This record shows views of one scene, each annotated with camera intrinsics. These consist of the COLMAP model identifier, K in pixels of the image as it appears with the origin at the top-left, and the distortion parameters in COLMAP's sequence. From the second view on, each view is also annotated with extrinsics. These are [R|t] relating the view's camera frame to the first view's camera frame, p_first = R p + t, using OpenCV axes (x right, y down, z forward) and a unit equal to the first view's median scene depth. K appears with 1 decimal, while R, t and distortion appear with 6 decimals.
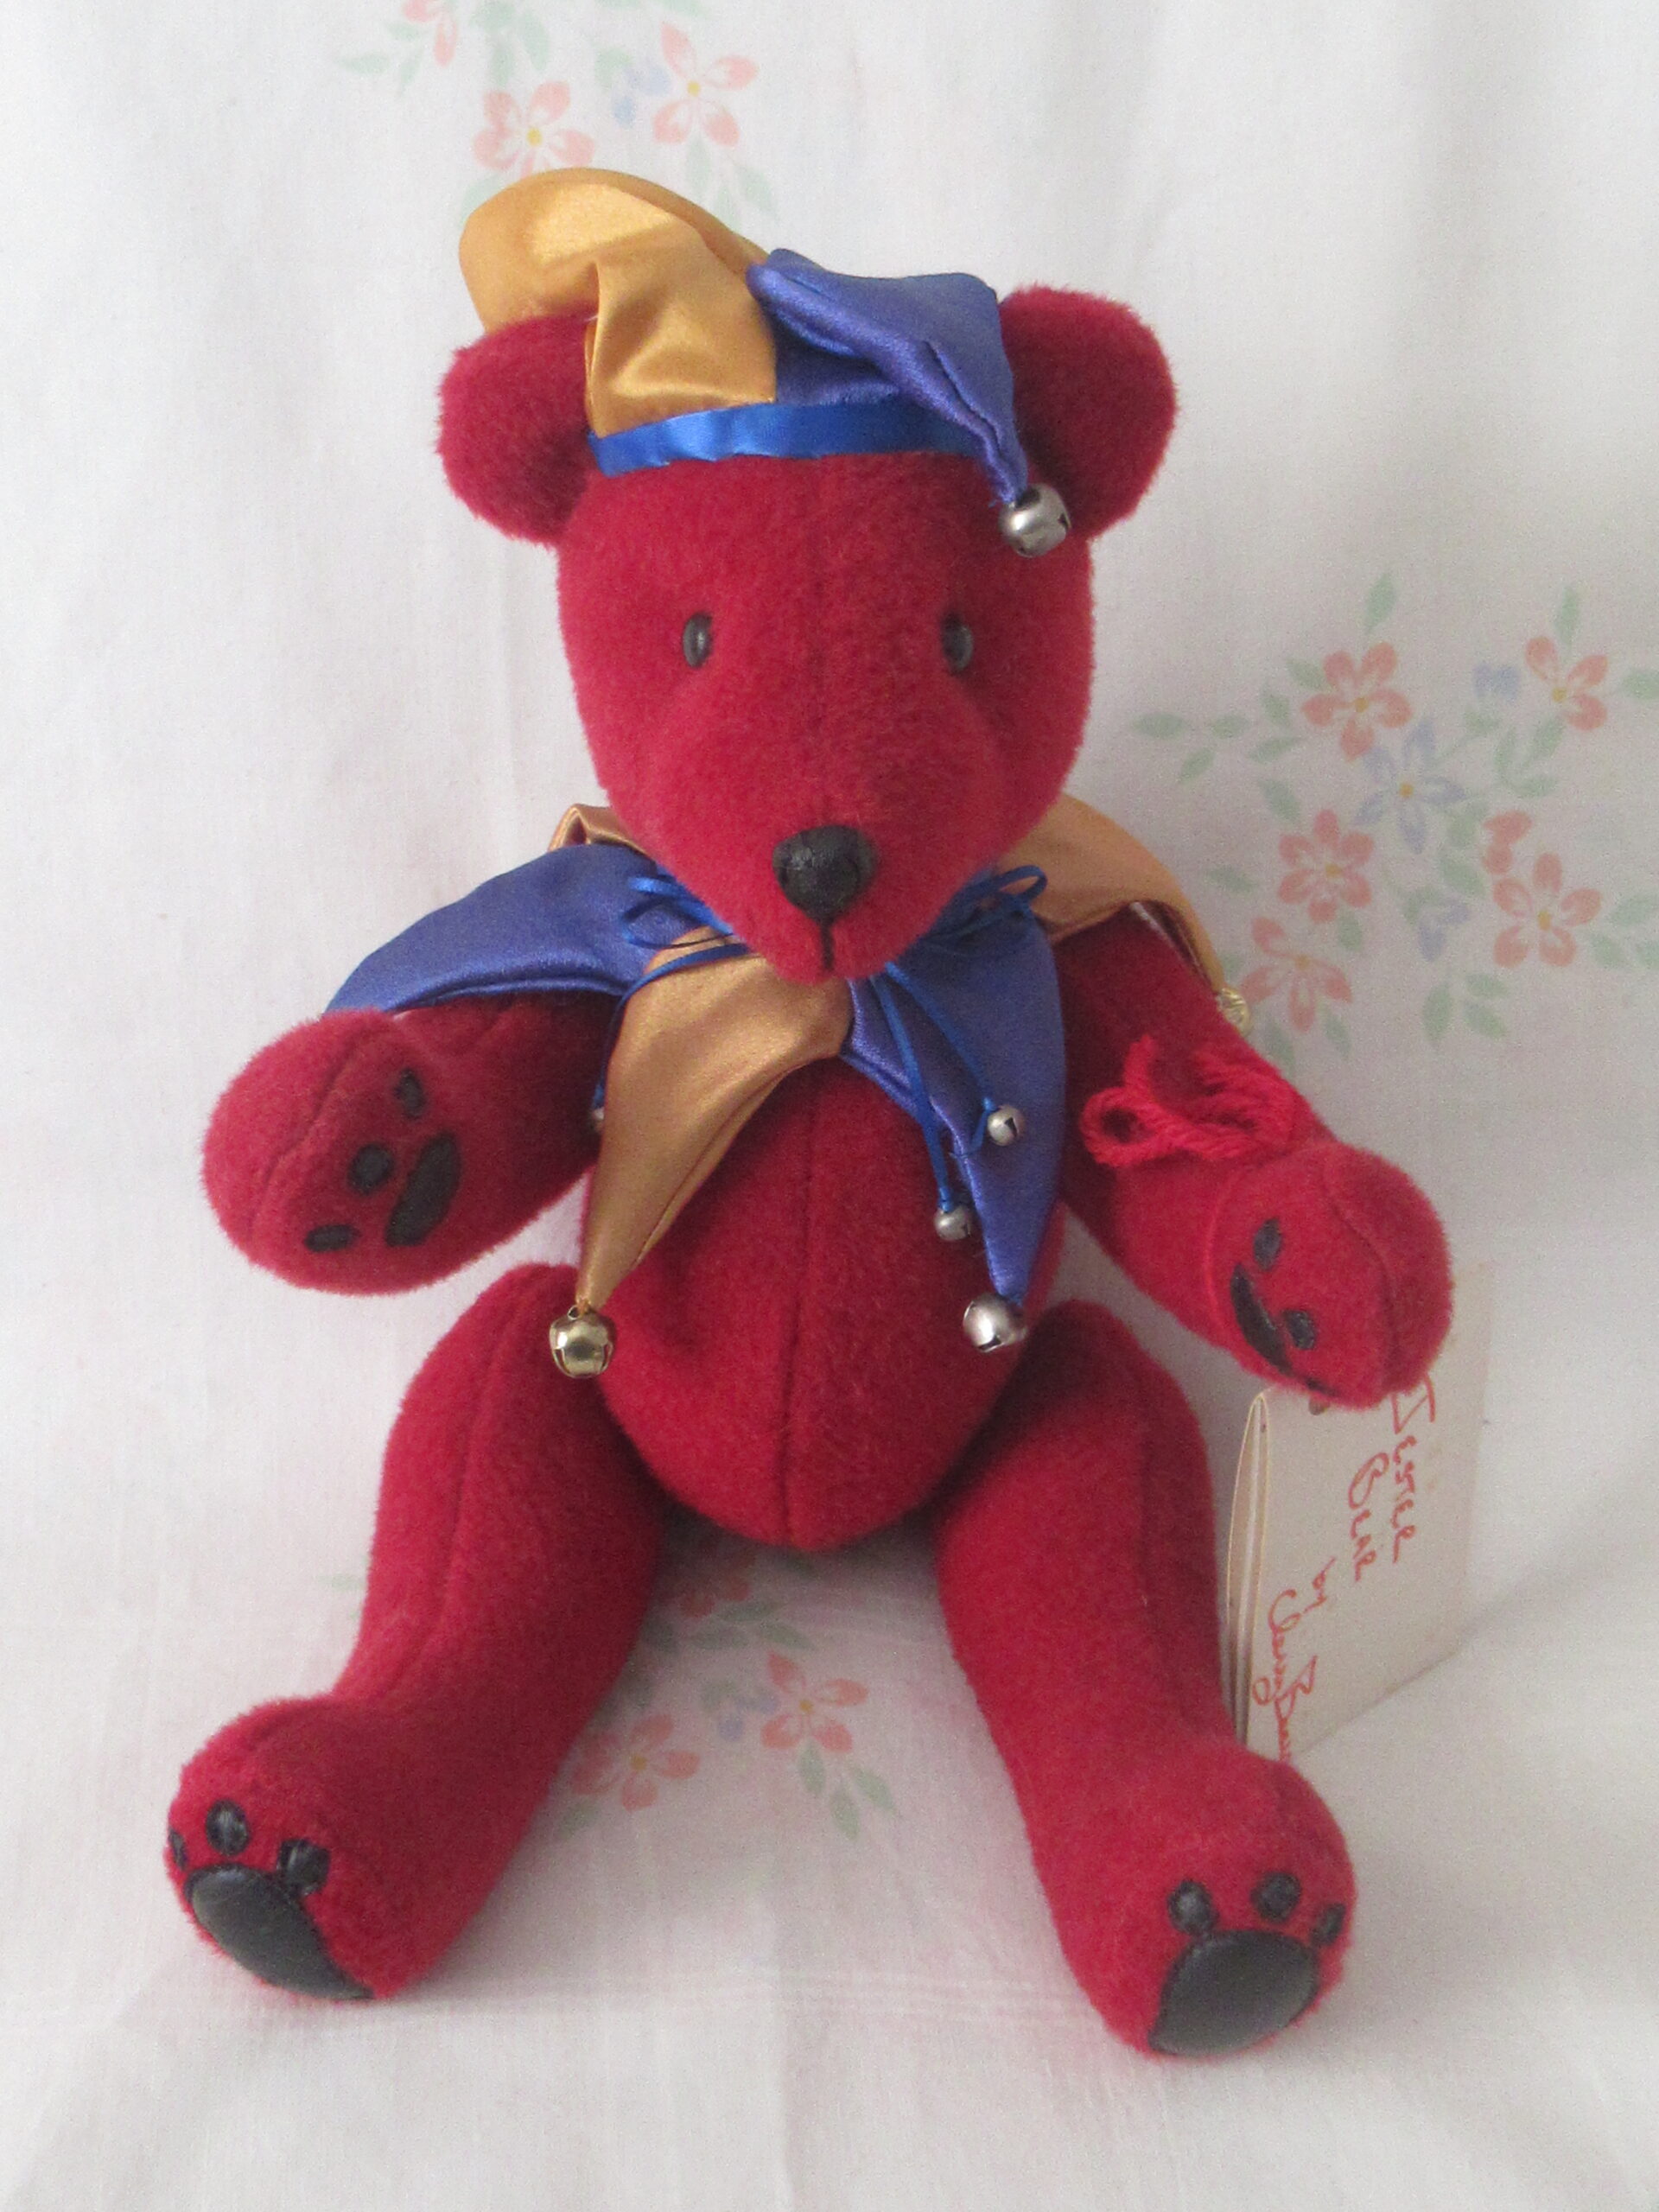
lens RADIAL K [[3431.3, 0, 829.5], [0, 3431.3, 1106.0], [0, 0, 1]] dist [0.003624, 0.111503]
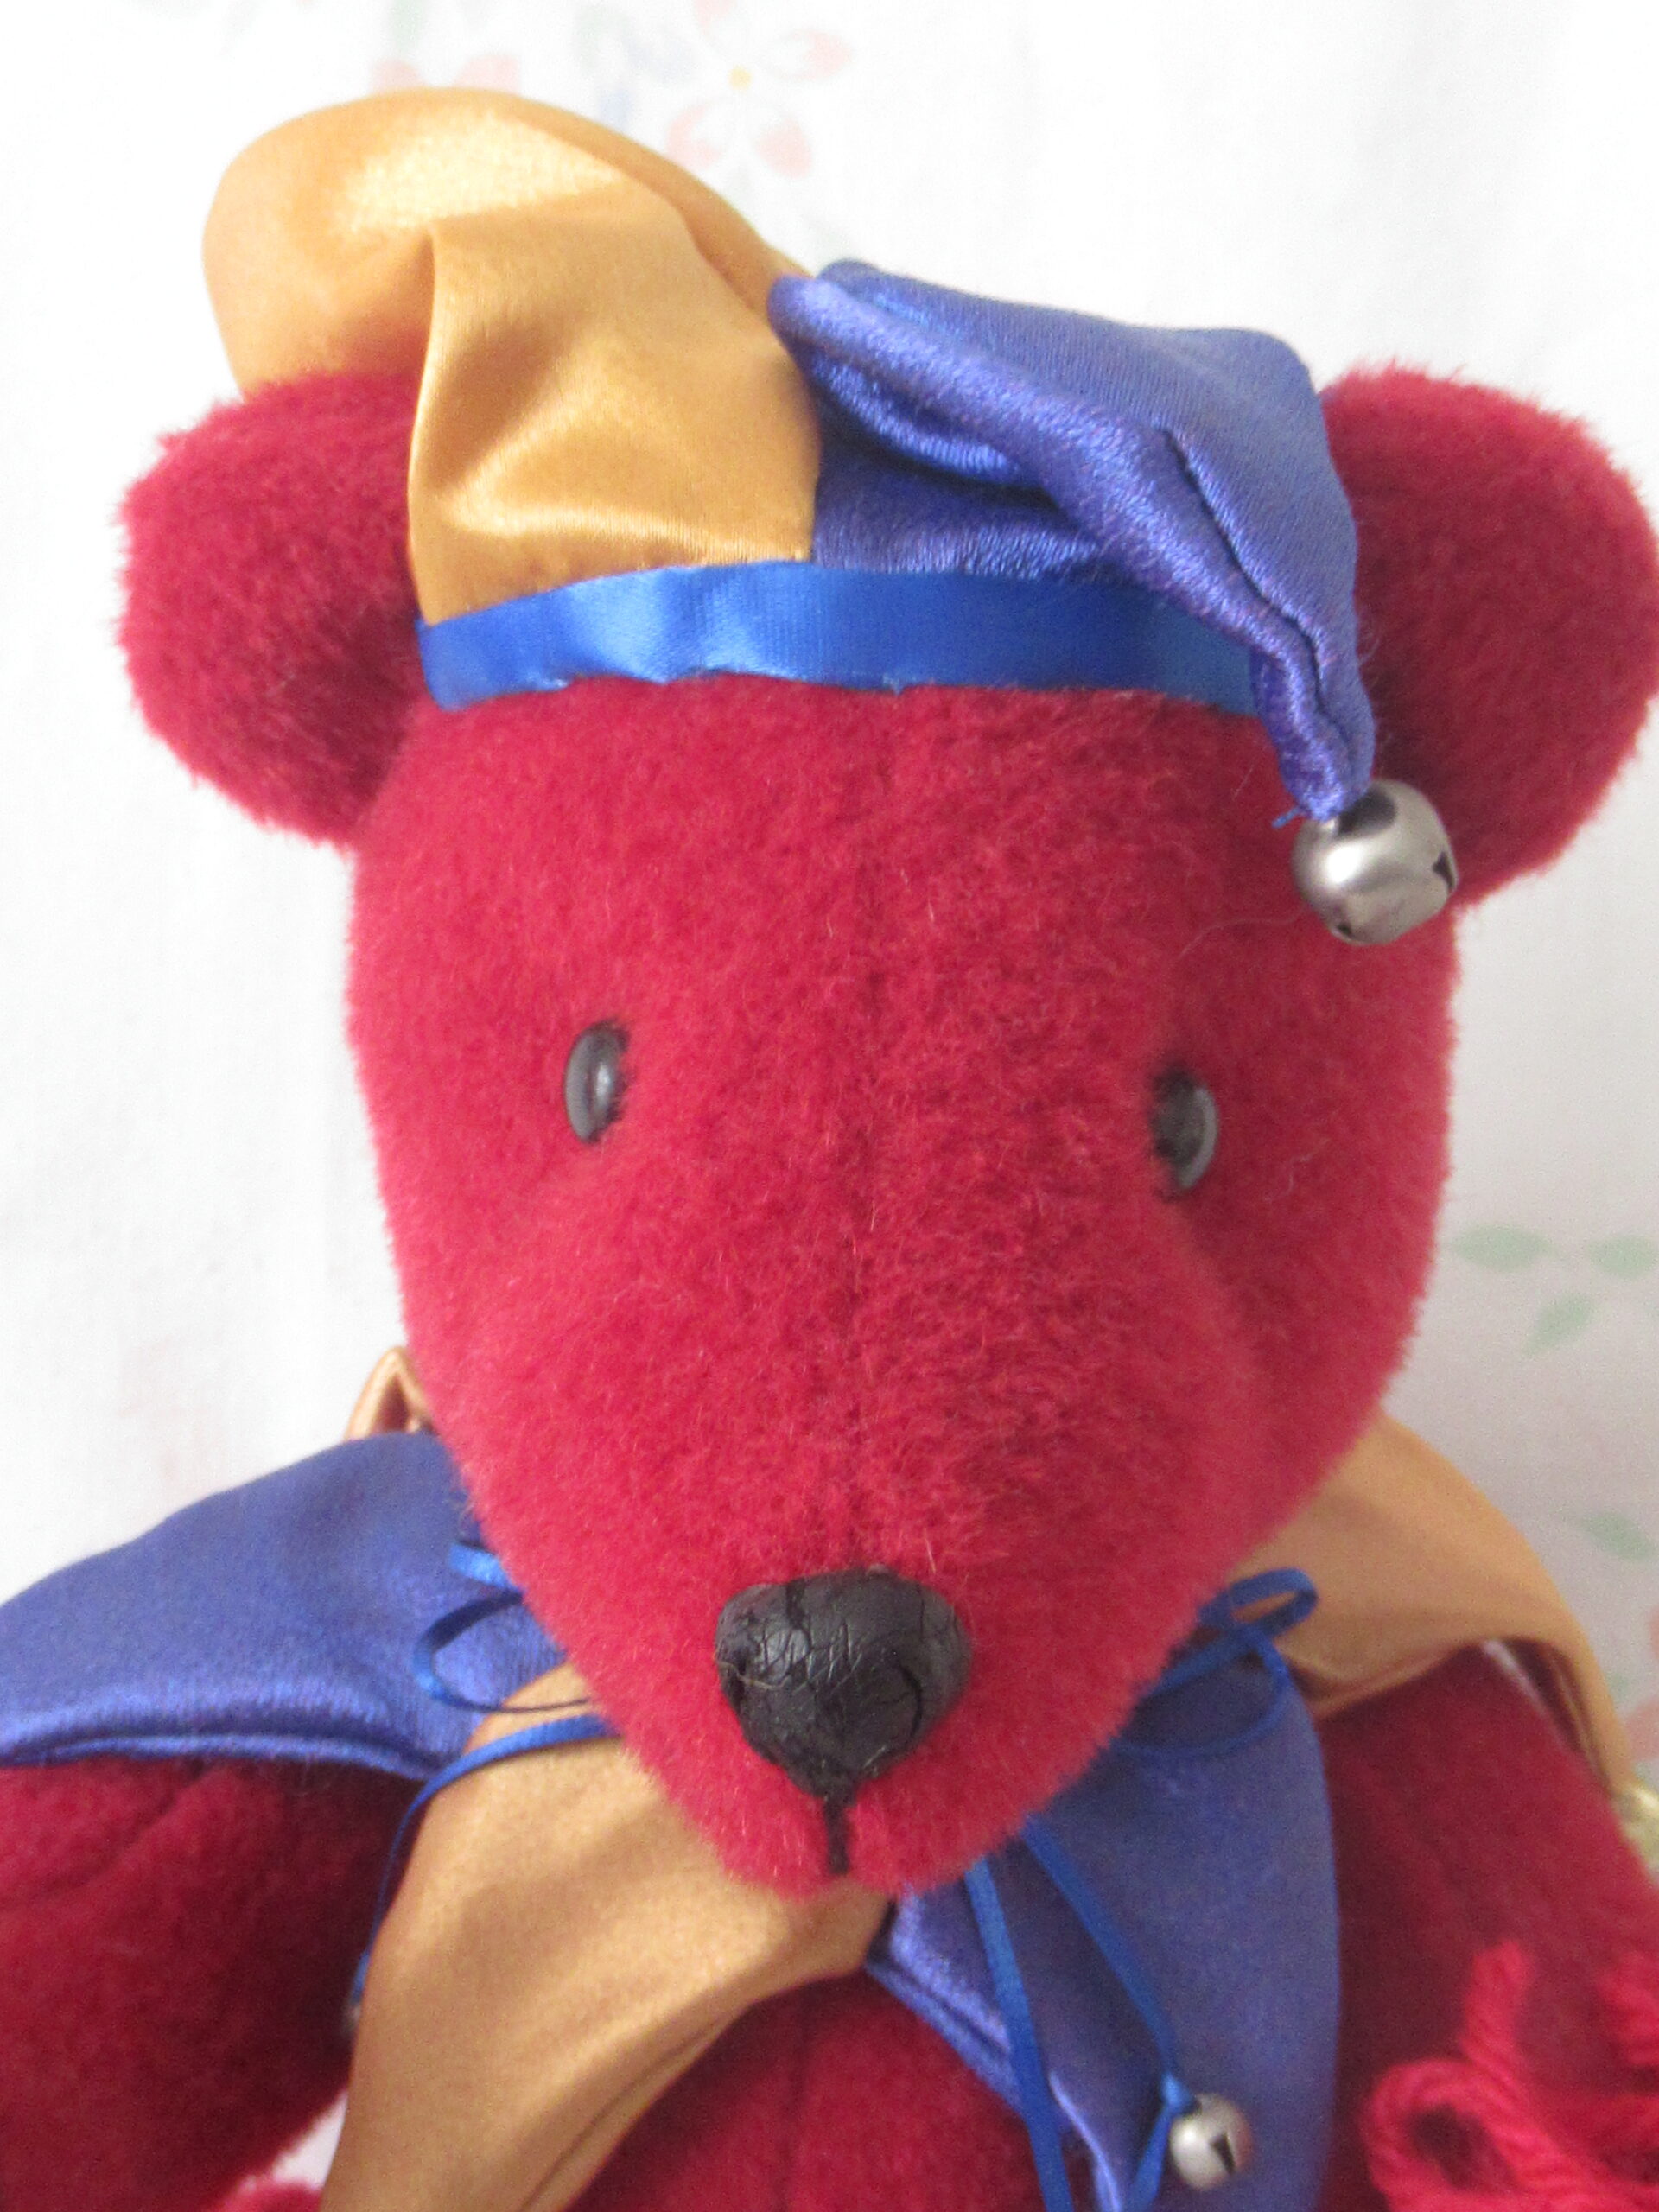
lens RADIAL K [[3431.3, 0, 829.5], [0, 3431.3, 1106.0], [0, 0, 1]] dist [0.003624, 0.111503]
pose [[0.997259, 0.067203, -0.030950, 0.005320], [-0.069813, 0.993229, -0.092861, -0.094290], [0.024500, 0.094767, 0.995198, 0.564777]]
